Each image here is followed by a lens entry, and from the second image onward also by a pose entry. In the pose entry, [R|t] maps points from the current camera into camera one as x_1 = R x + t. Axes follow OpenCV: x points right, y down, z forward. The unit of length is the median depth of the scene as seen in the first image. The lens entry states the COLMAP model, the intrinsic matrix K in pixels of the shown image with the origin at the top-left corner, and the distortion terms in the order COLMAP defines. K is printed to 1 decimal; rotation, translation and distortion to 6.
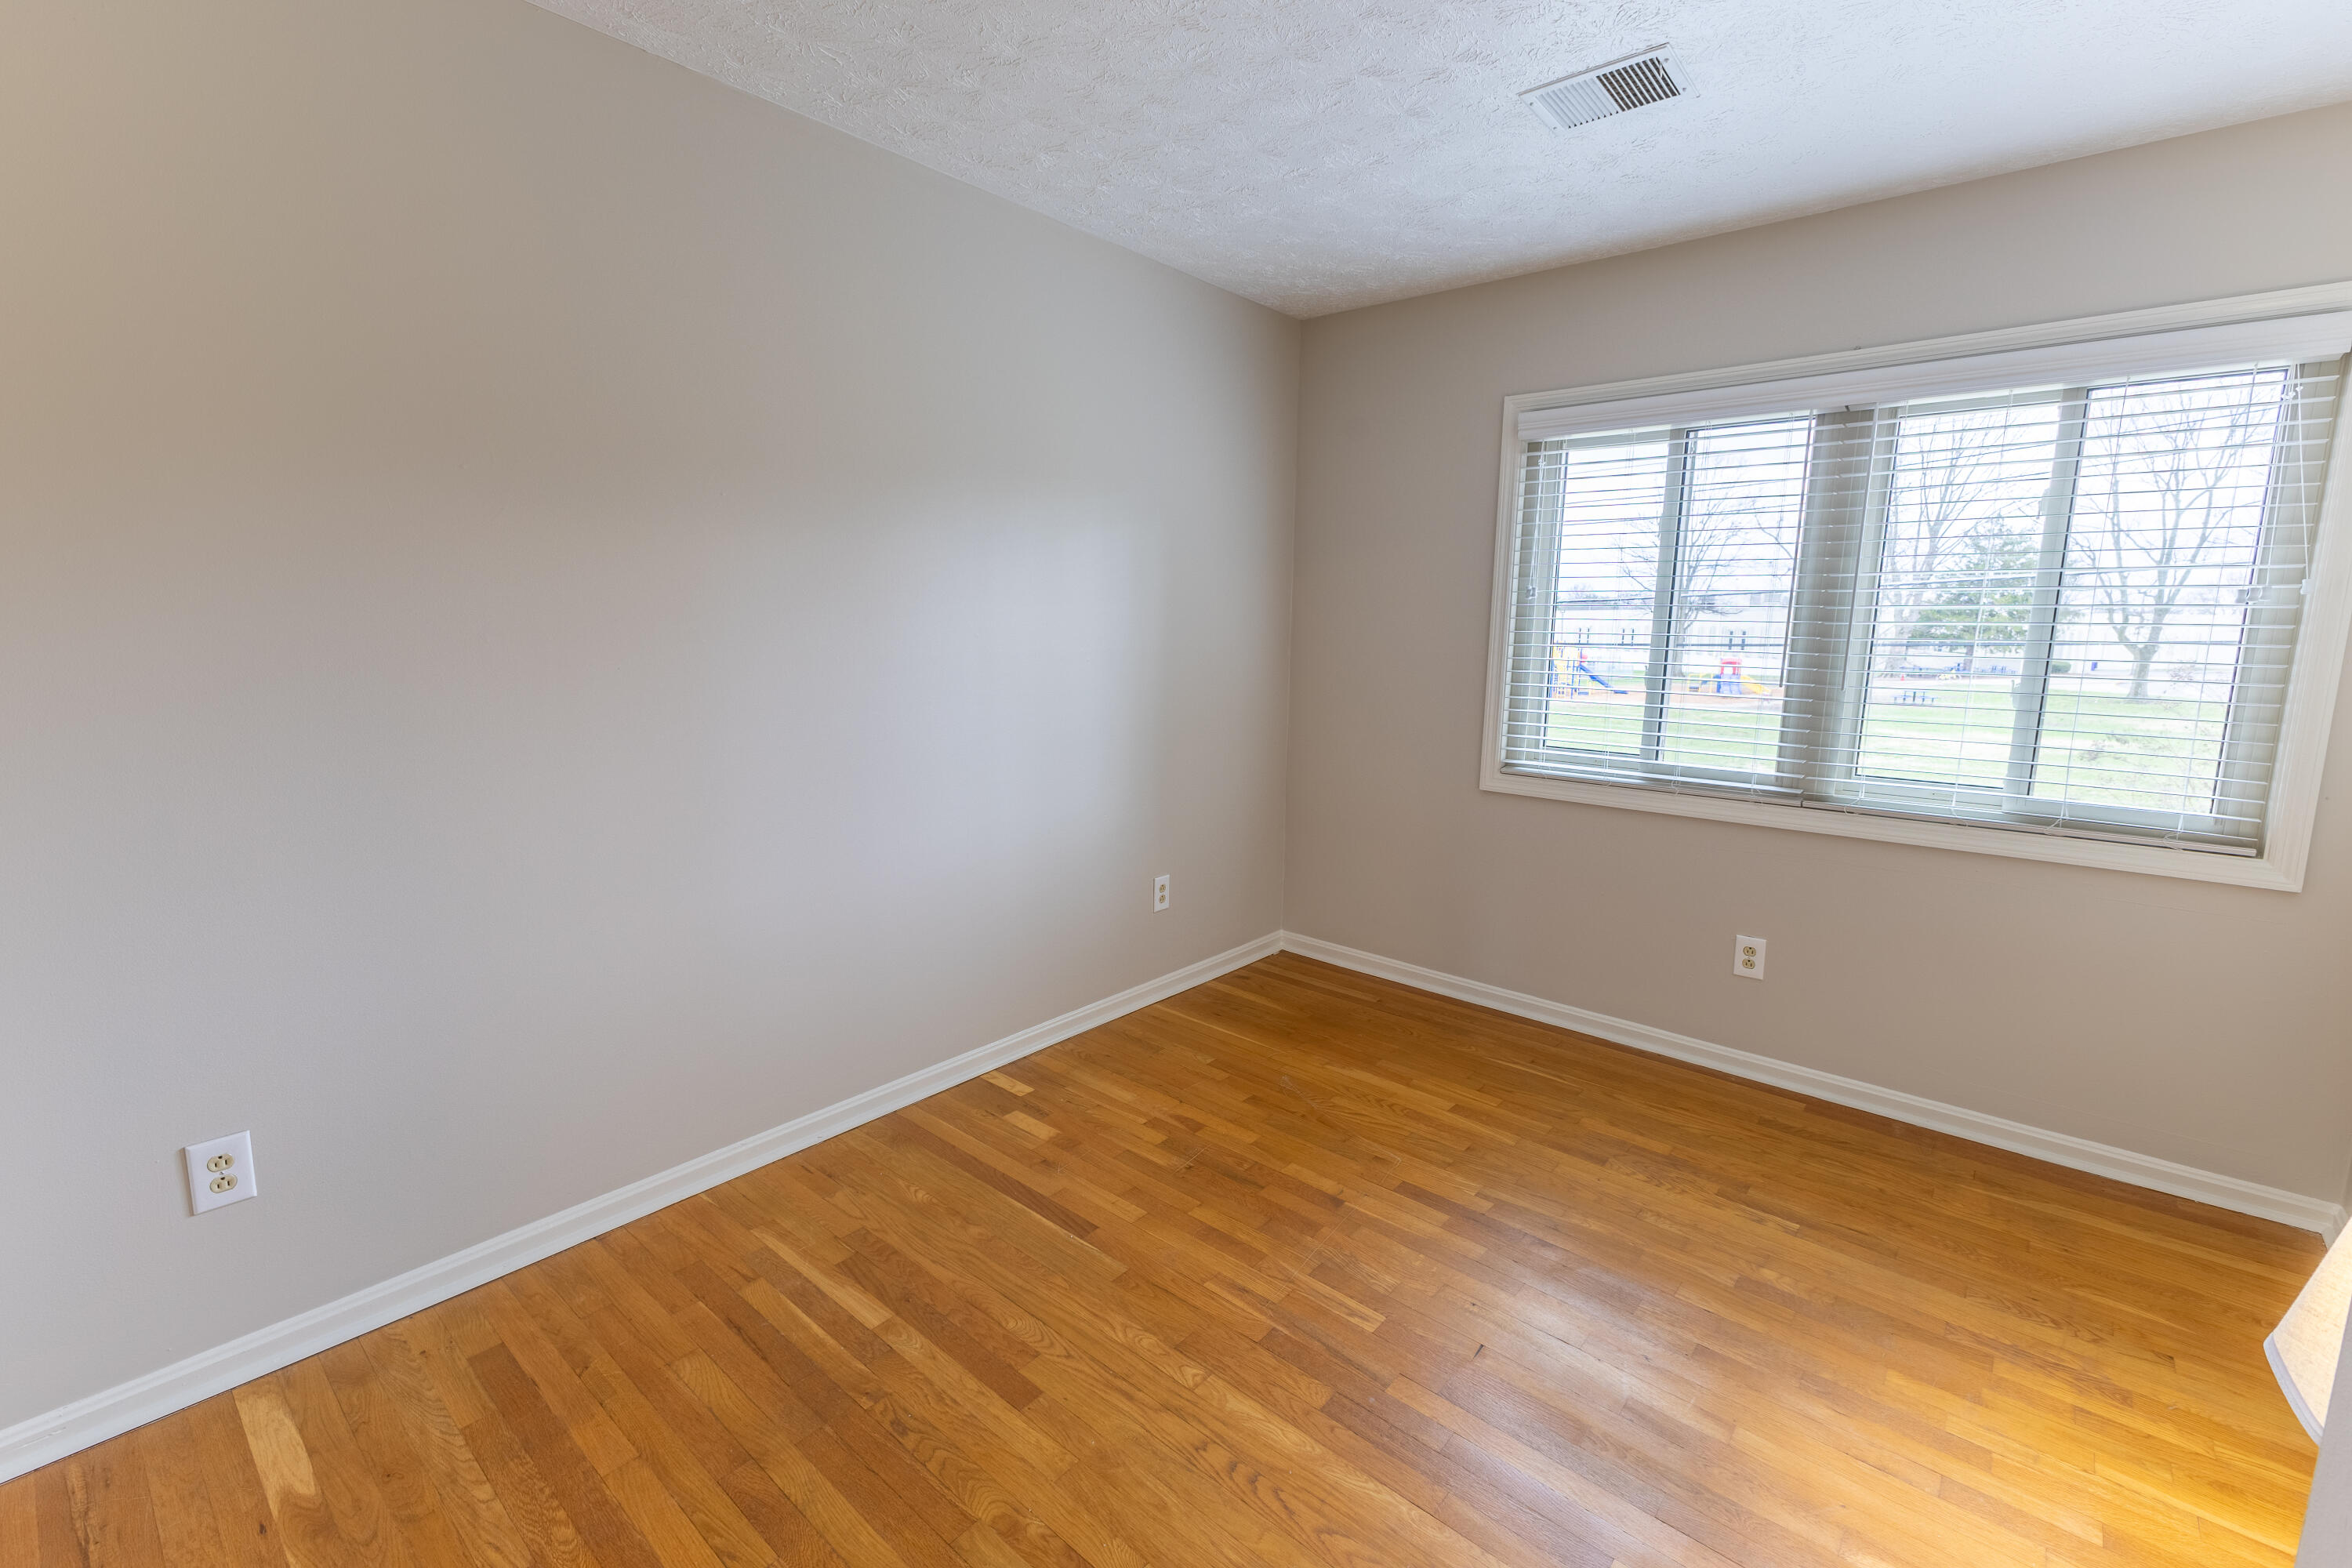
lens RADIAL K [[1017.4, 0, 1176.0], [0, 1017.4, 784.0], [0, 0, 1]] dist [0.022601, -0.009643]
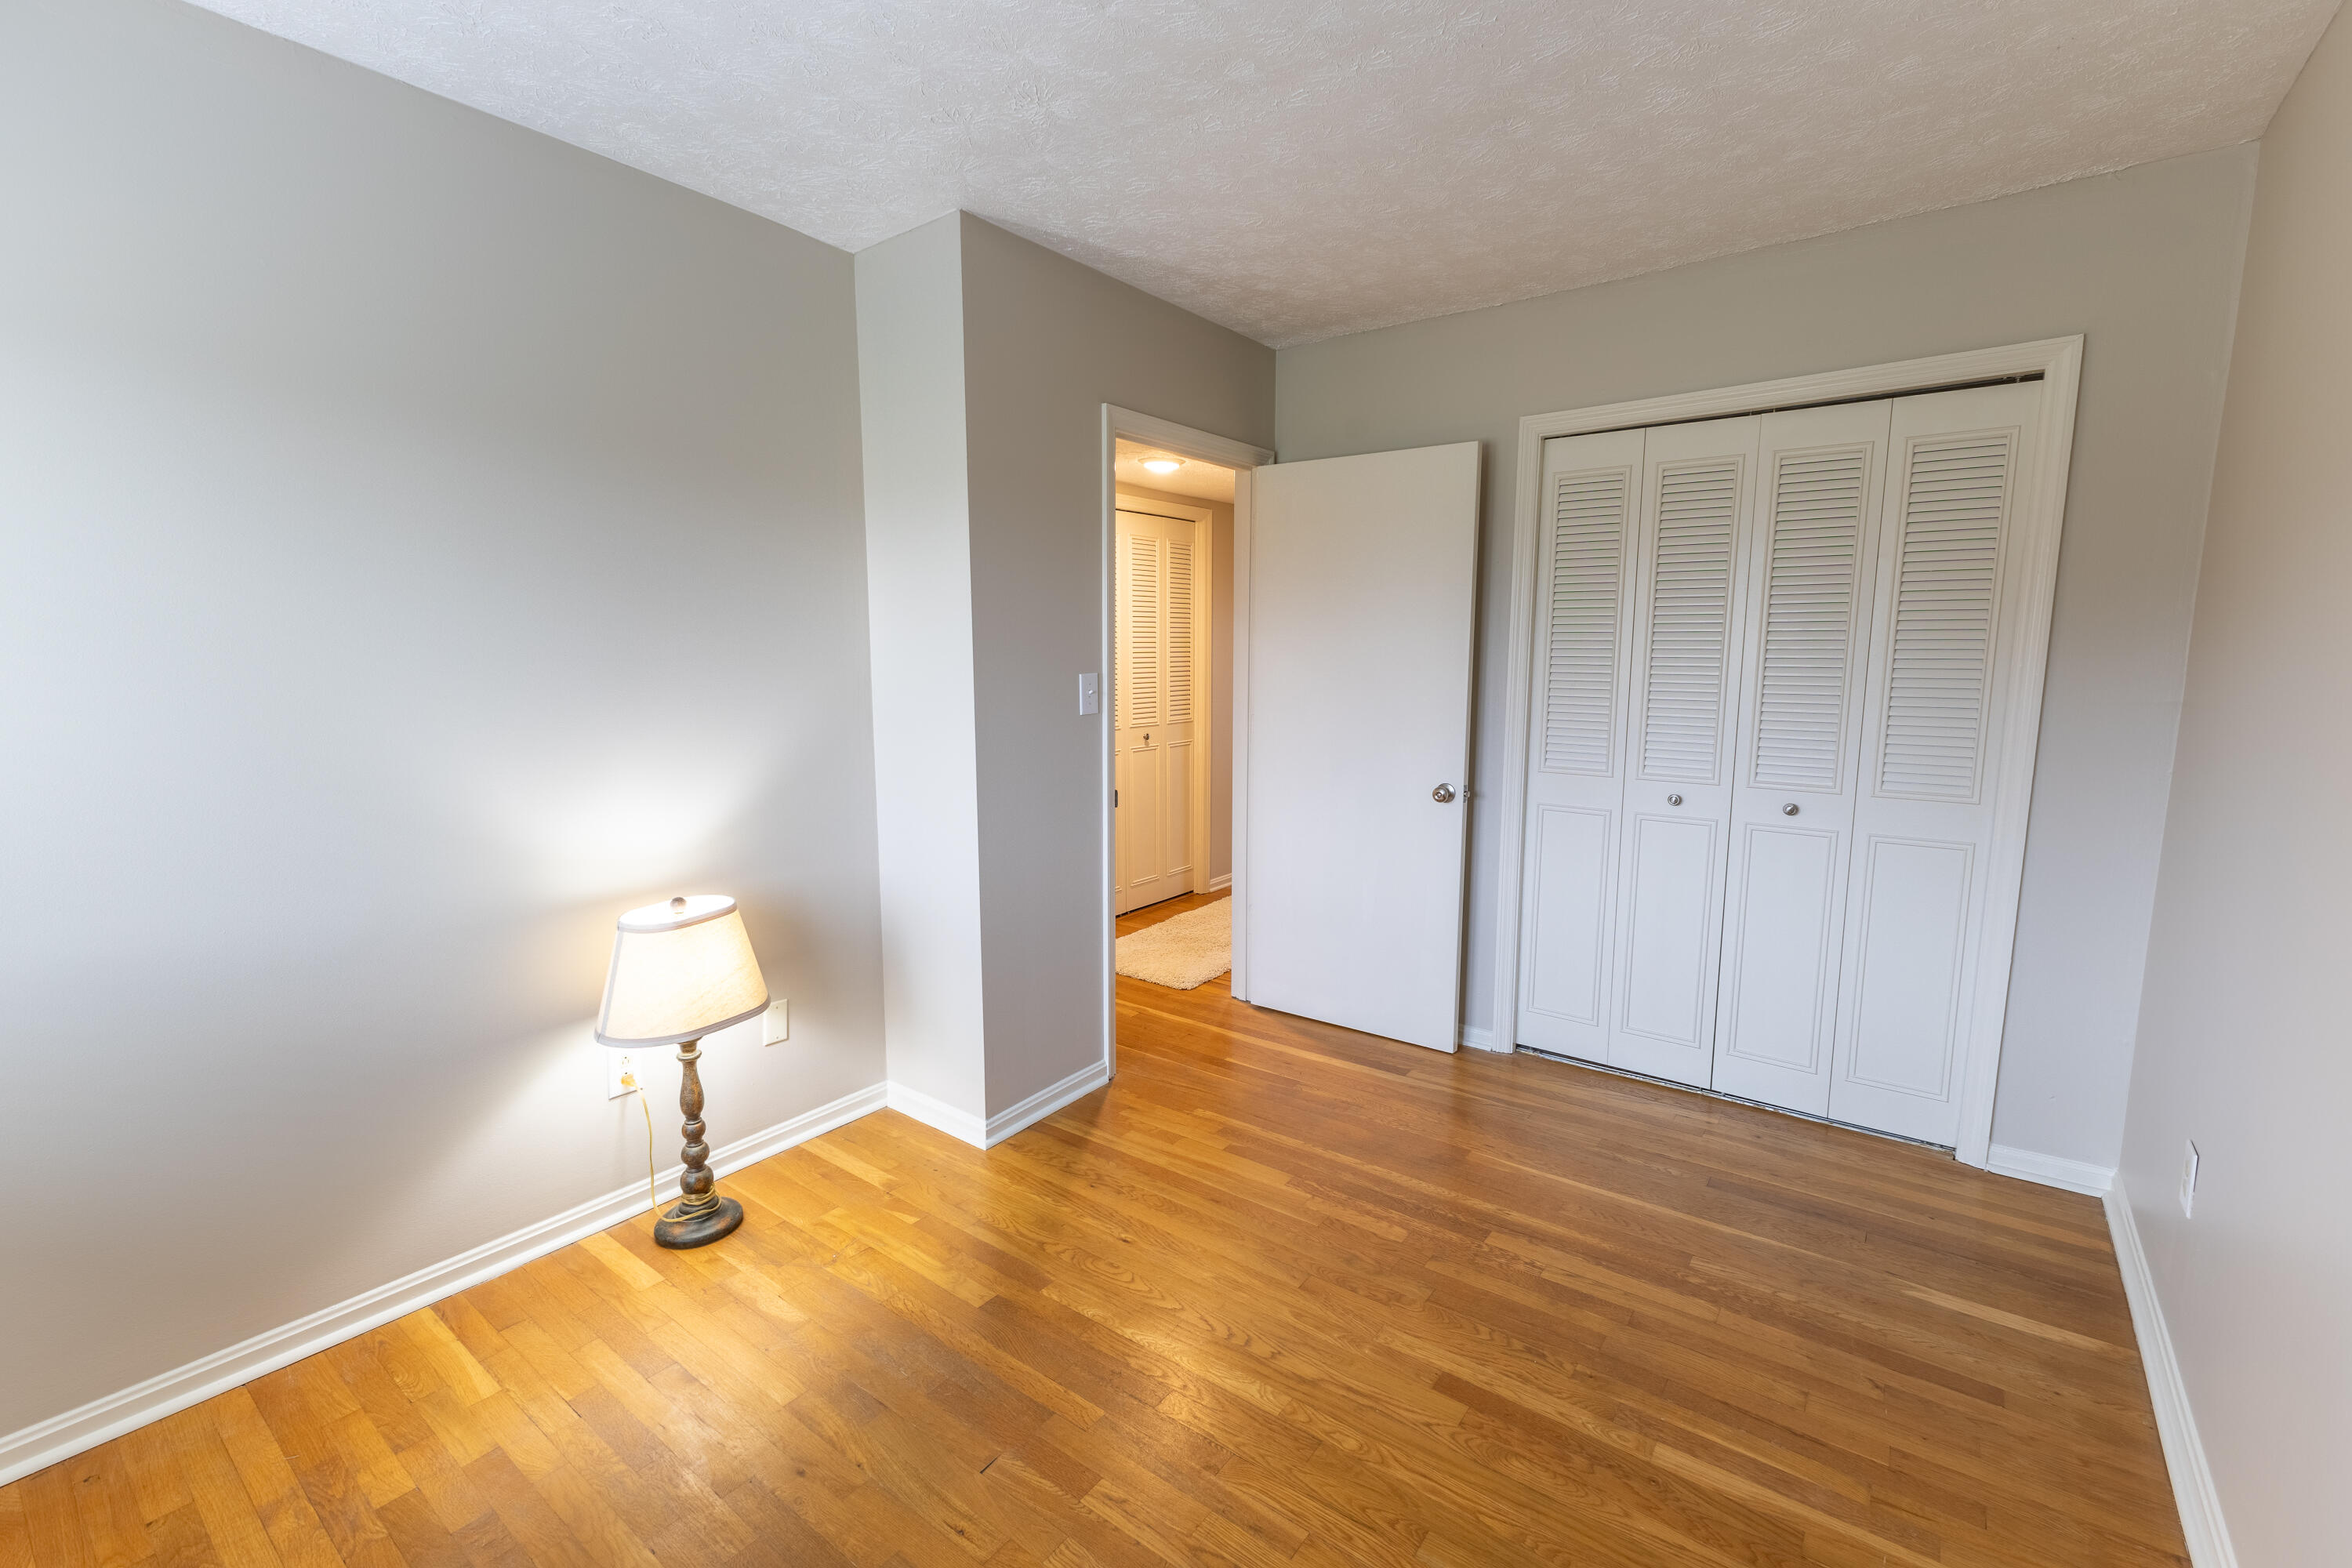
lens RADIAL K [[1017.4, 0, 1176.0], [0, 1017.4, 784.0], [0, 0, 1]] dist [0.022601, -0.009643]
pose [[-0.997757, 0.001967, -0.066904, 0.201749], [-0.018689, 0.951629, 0.306682, -0.317074], [0.064271, 0.307244, -0.949458, 1.774646]]
